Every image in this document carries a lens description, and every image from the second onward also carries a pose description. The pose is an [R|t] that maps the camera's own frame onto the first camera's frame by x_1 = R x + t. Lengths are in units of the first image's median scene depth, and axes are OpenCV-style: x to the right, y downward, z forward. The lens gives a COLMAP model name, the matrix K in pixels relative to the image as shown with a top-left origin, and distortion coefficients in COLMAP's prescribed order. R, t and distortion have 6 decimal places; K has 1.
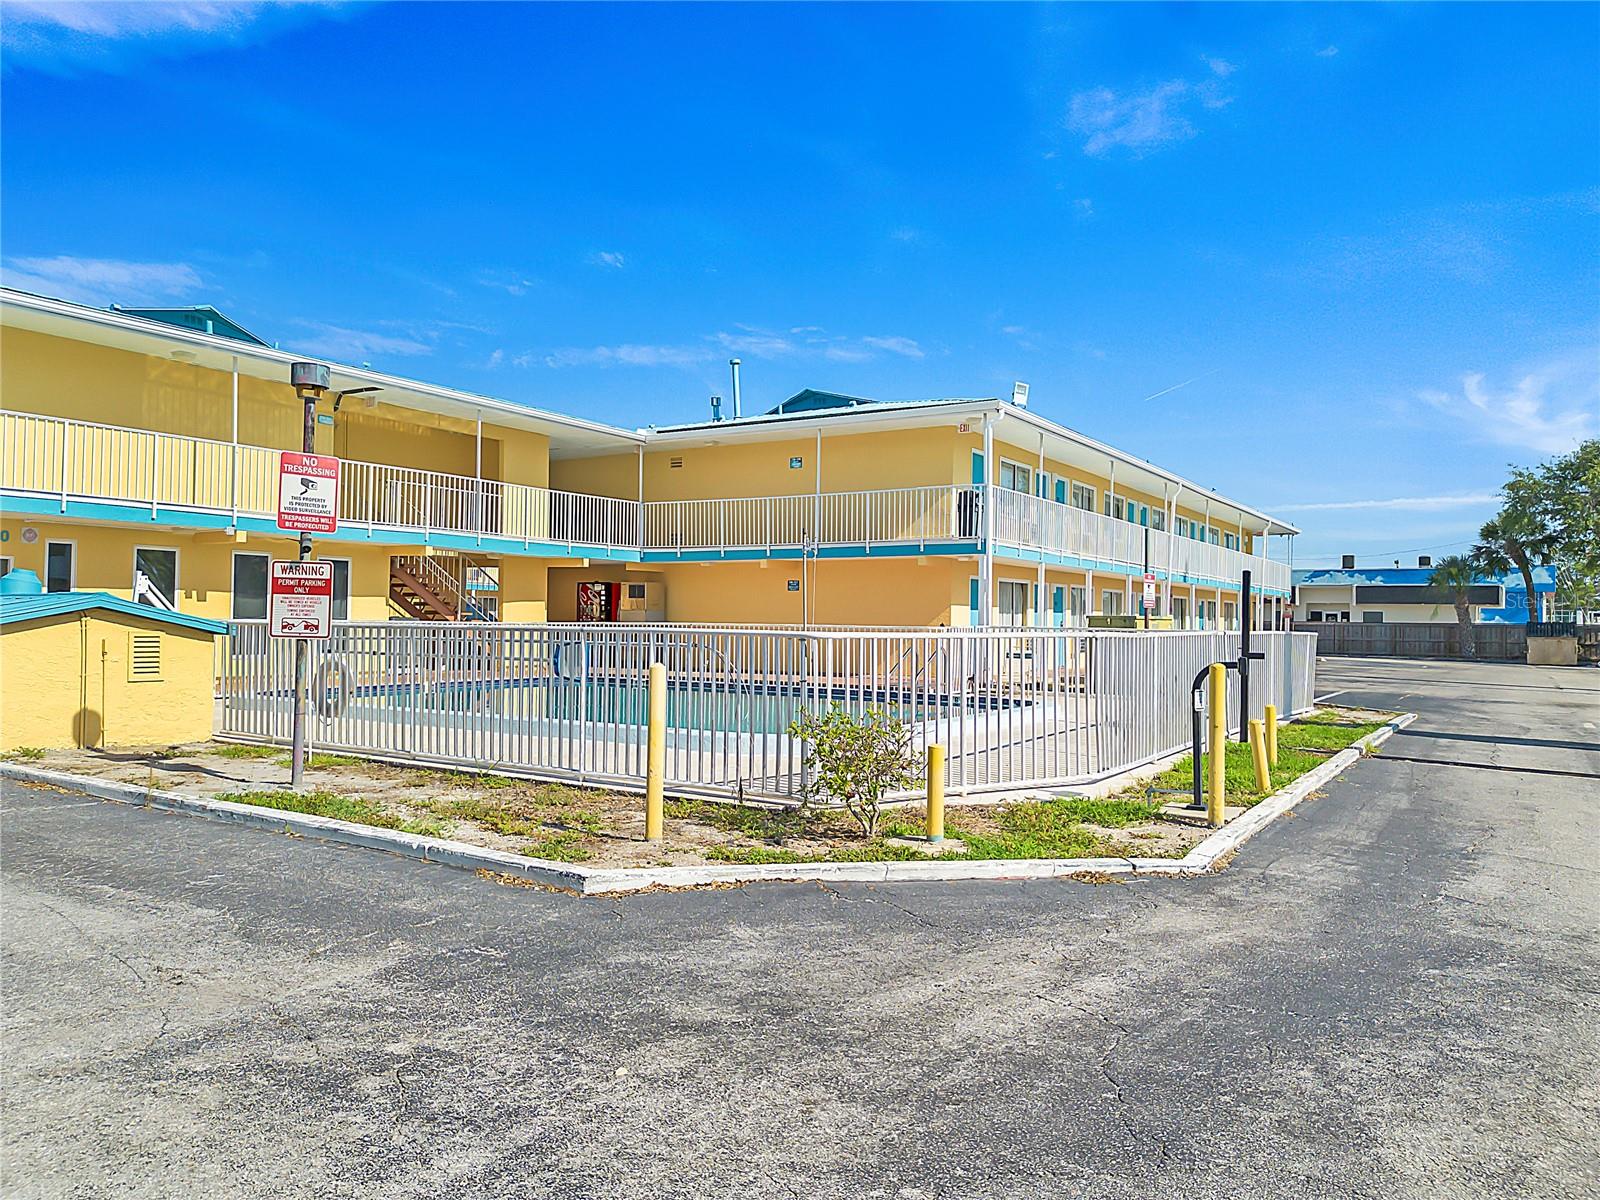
lens RADIAL K [[1131.8, 0, 800.0], [0, 1131.8, 600.0], [0, 0, 1]] dist [0.083230, -0.101194]
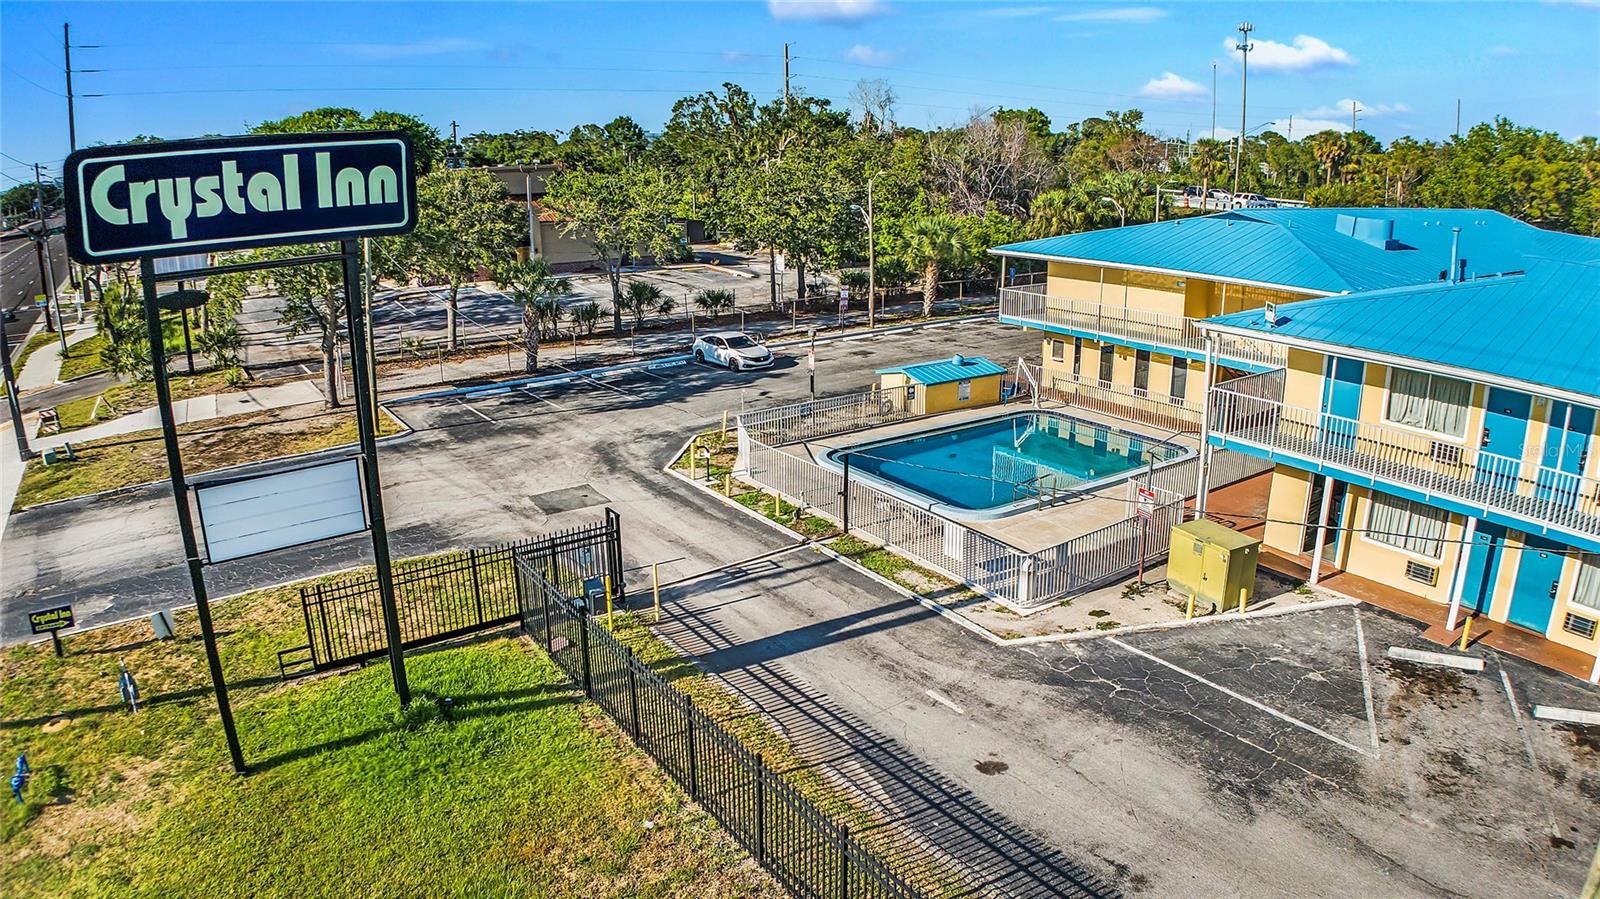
lens RADIAL K [[988.9, 0, 800.0], [0, 988.9, 449.5], [0, 0, 1]] dist [-0.166609, -0.000192]
pose [[-0.369937, 0.260548, -0.891774, 2.239876], [0.020571, 0.961932, 0.272513, -0.582646], [0.928829, 0.082468, -0.361214, 1.737114]]
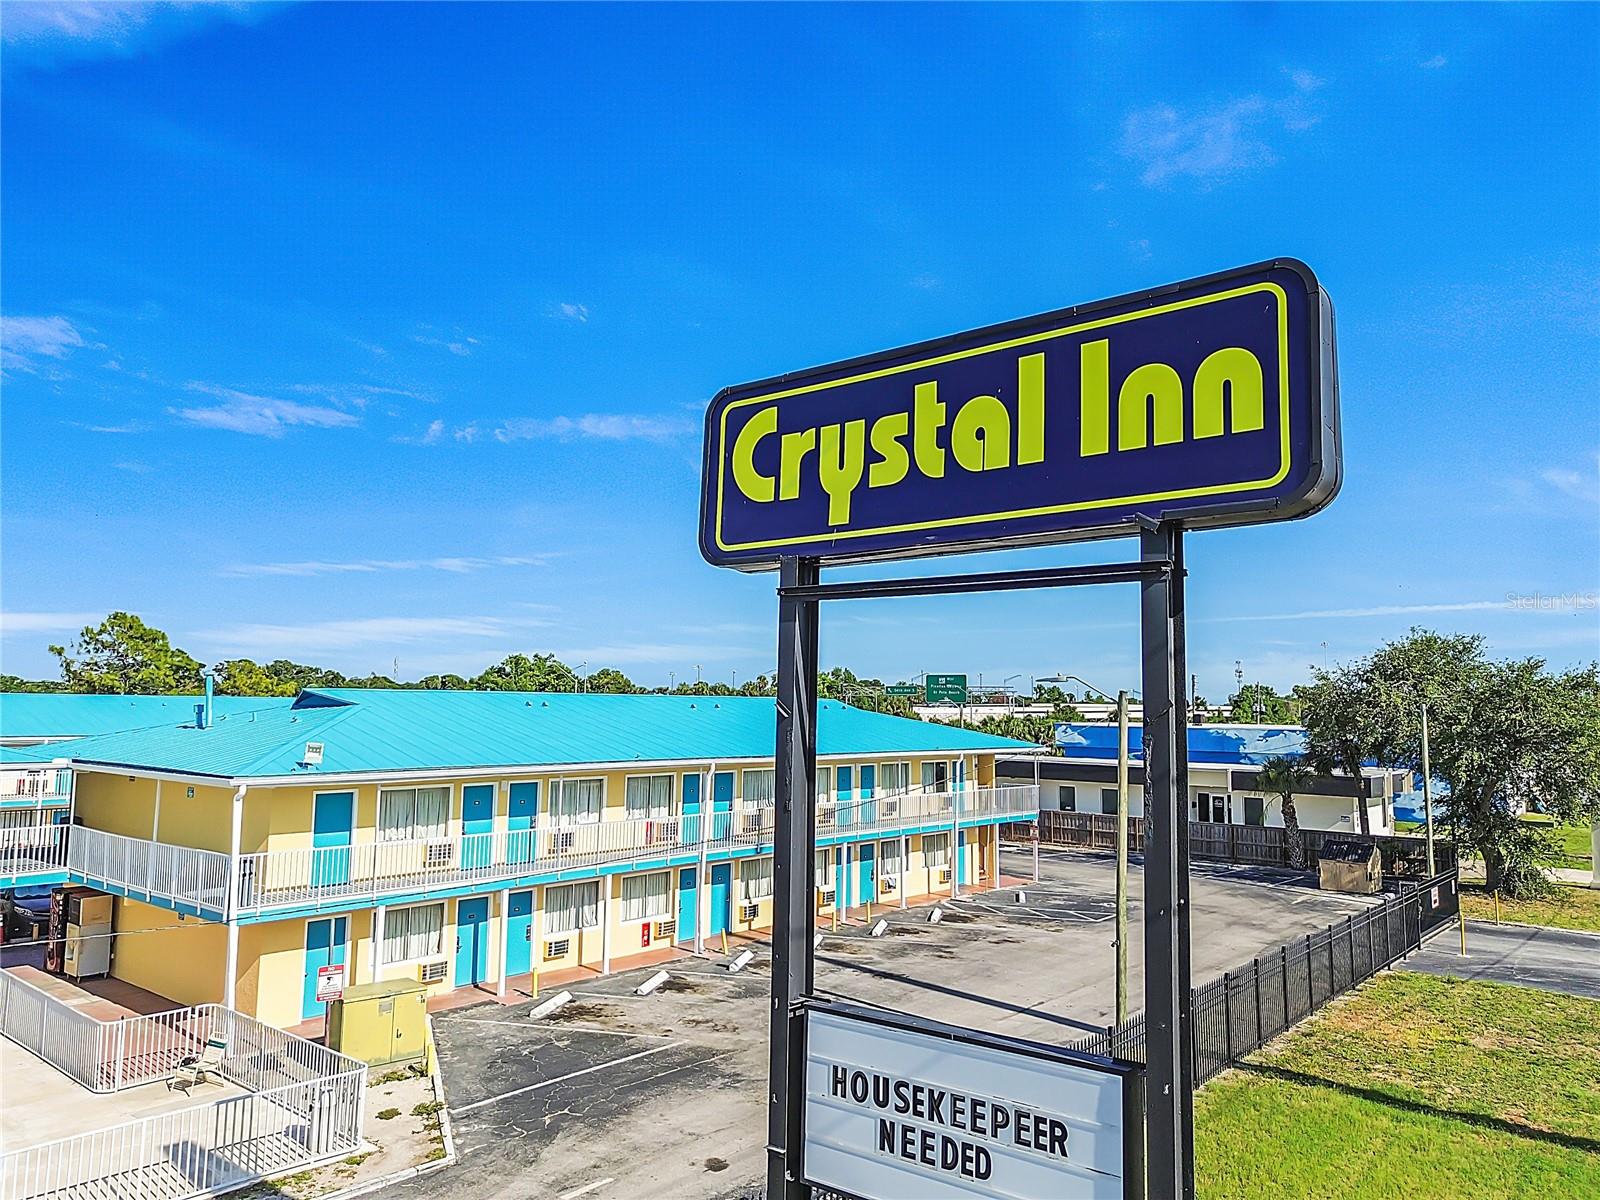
lens RADIAL K [[1135.9, 0, 801.8], [0, 1135.9, 599.2], [0, 0, 1]] dist [0.062702, -0.057642]
pose [[0.991498, -0.014584, -0.129299, 1.446612], [0.004179, 0.996755, -0.080383, -0.443199], [0.130052, 0.079159, 0.988342, 0.044376]]
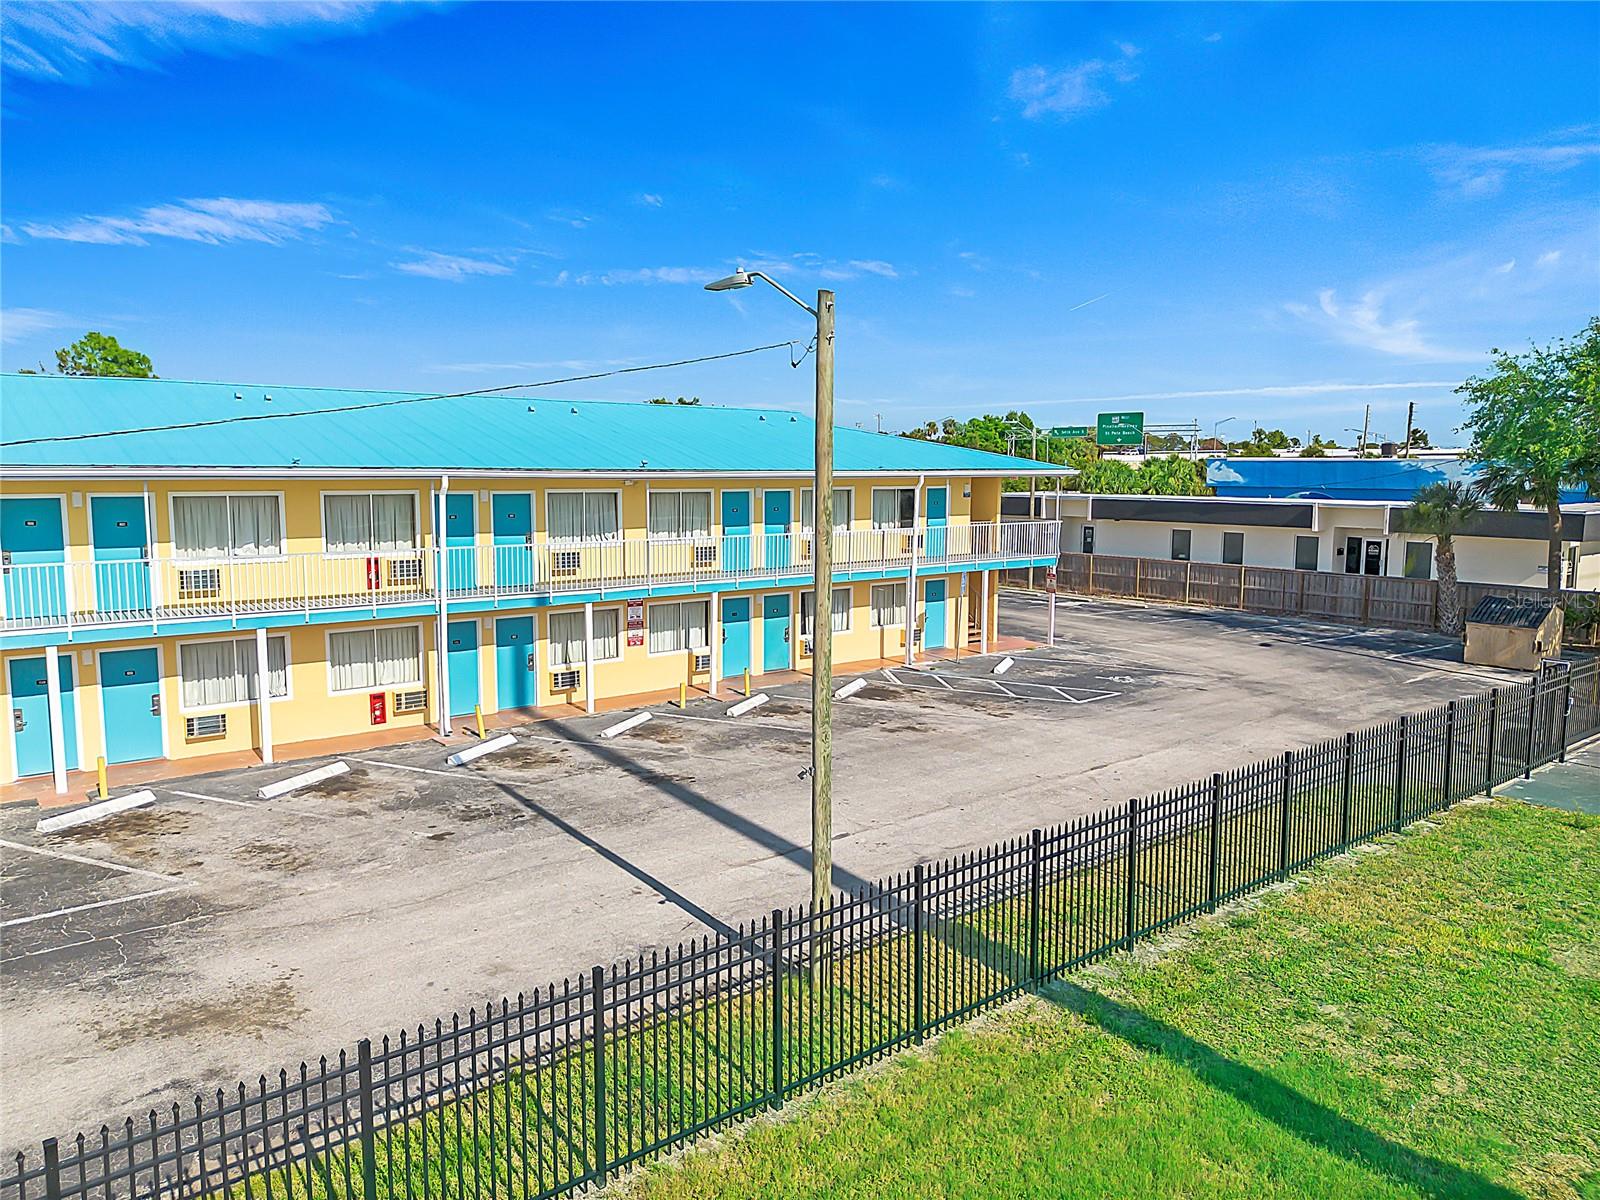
lens RADIAL K [[1139.8, 0, 801.3], [0, 1139.8, 604.4], [0, 0, 1]] dist [0.063185, -0.072011]
pose [[0.950544, 0.029638, -0.309172, 2.010916], [0.013460, 0.990571, 0.136339, -0.313432], [0.310297, -0.133758, 0.941183, 1.093596]]
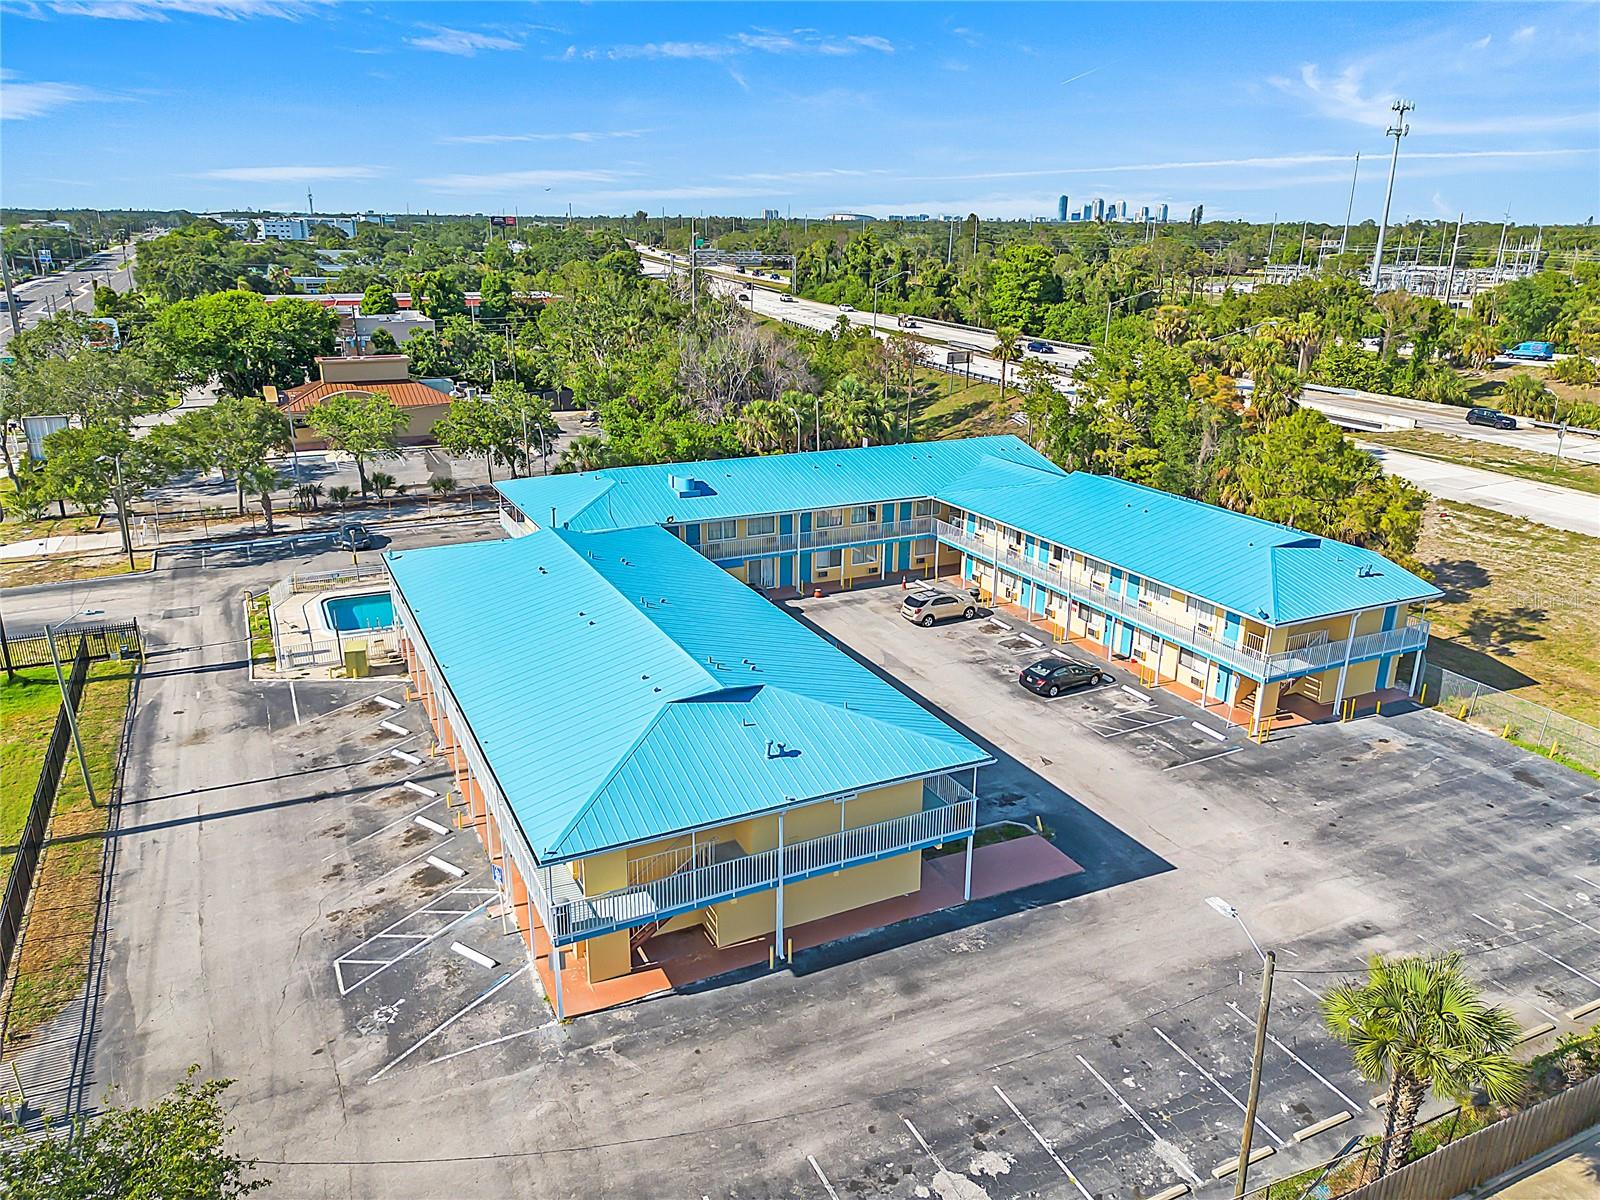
lens RADIAL K [[1140.4, 0, 804.6], [0, 1140.4, 598.4], [0, 0, 1]] dist [0.063007, -0.062283]
pose [[-0.520950, 0.250931, -0.815871, 3.387759], [0.002201, 0.956206, 0.292688, -1.546244], [0.853585, 0.150680, -0.498687, 5.739125]]
